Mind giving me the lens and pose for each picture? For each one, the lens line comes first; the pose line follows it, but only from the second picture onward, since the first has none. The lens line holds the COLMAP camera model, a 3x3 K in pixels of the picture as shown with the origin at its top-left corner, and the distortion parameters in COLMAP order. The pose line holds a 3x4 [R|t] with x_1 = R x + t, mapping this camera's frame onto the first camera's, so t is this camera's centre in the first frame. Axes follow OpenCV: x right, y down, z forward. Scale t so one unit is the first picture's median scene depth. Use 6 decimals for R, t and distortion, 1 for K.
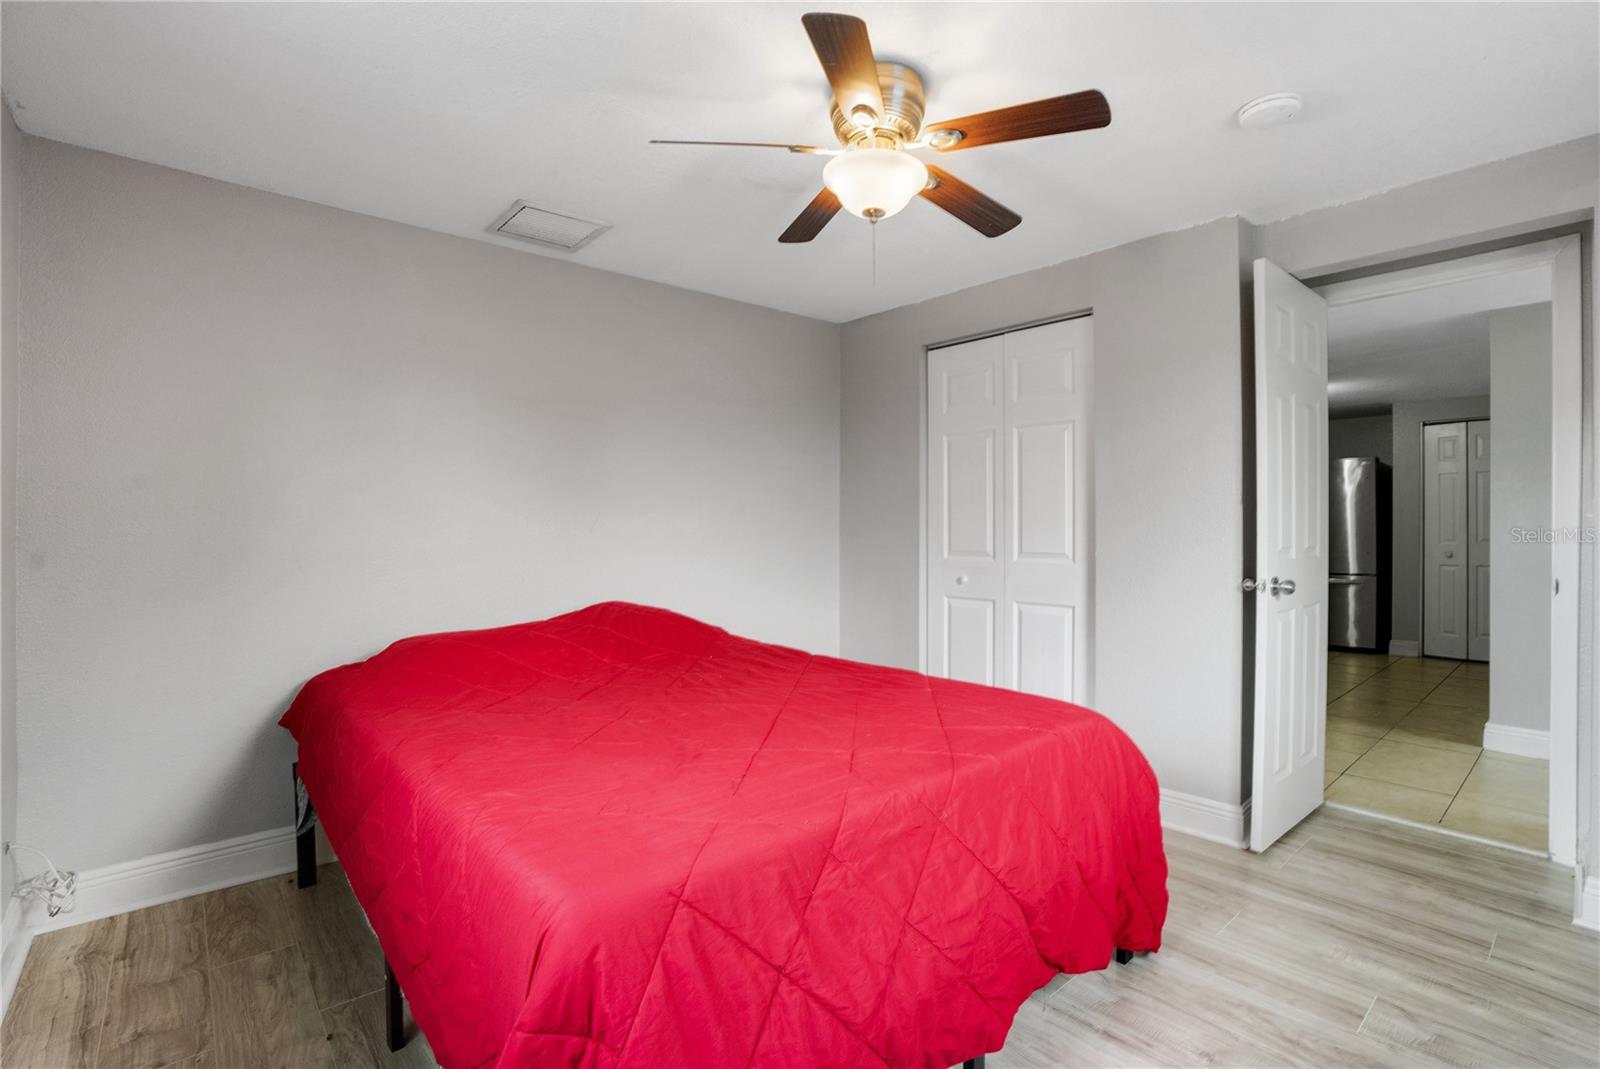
lens RADIAL K [[744.2, 0, 802.6], [0, 744.2, 529.7], [0, 0, 1]] dist [-0.063879, 0.021896]
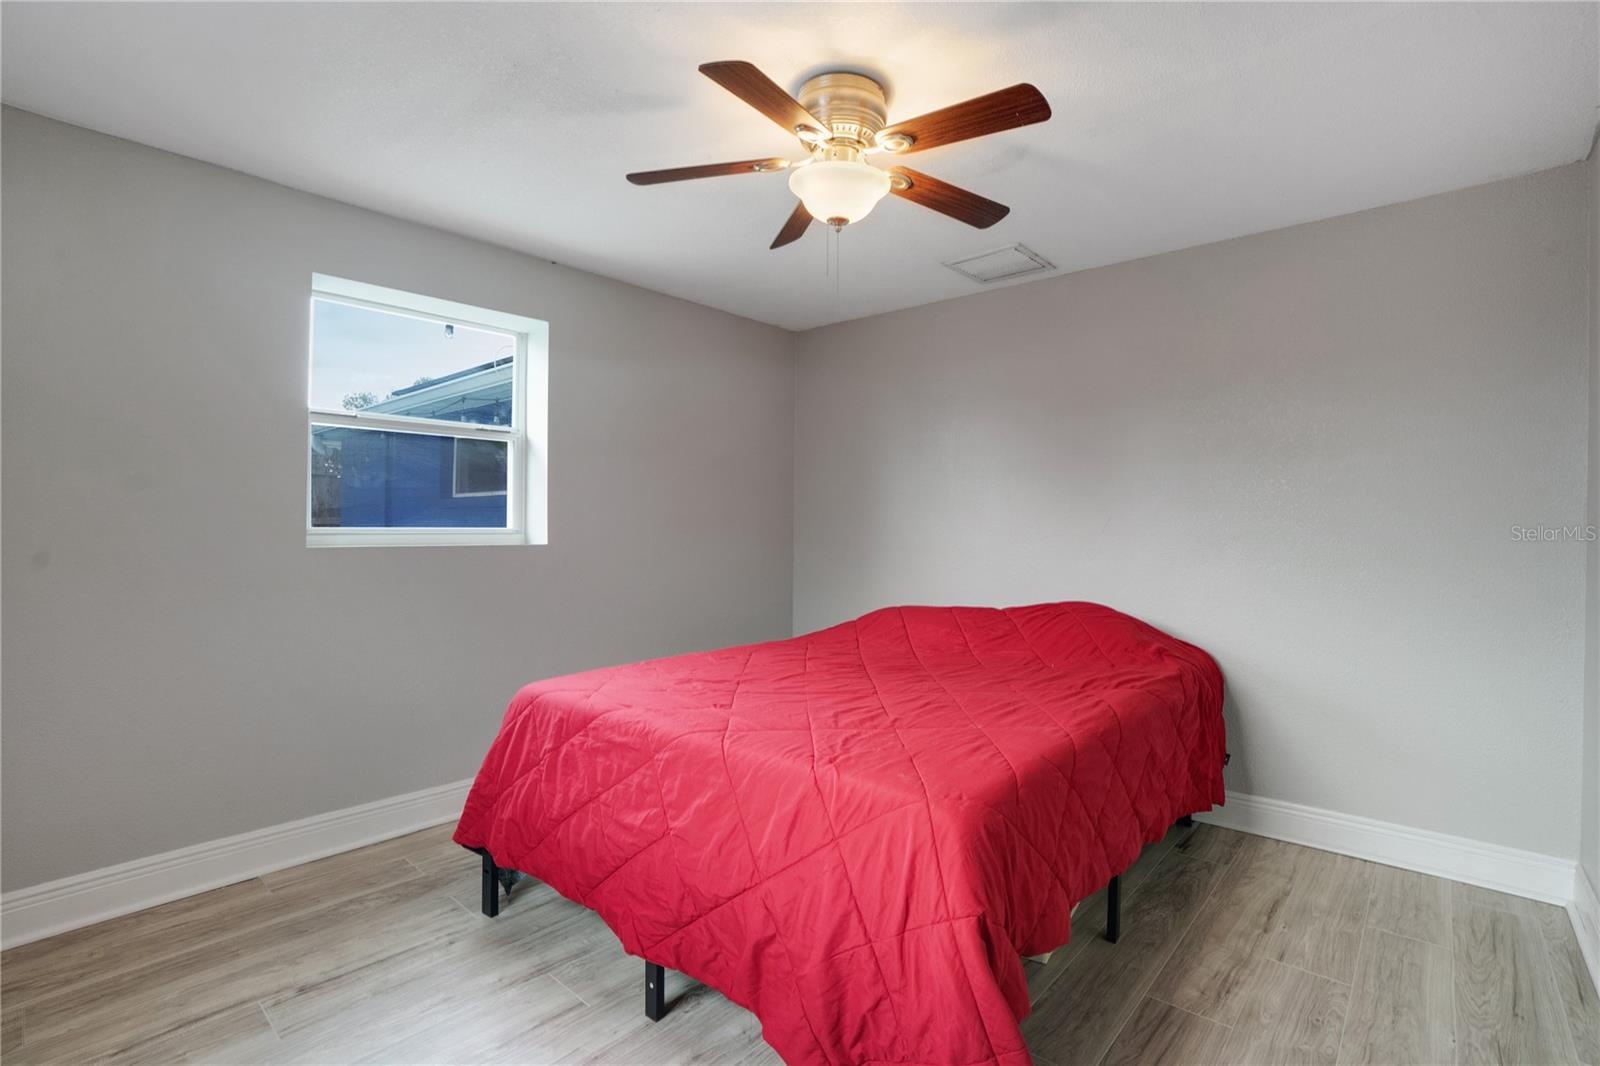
lens RADIAL K [[744.2, 0, 802.6], [0, 744.2, 528.2], [0, 0, 1]] dist [-0.063879, 0.021896]
pose [[0.128725, 0.008338, -0.991645, 1.495814], [-0.014073, 0.999879, 0.006580, -0.012135], [0.991581, 0.013108, 0.128826, 1.101443]]
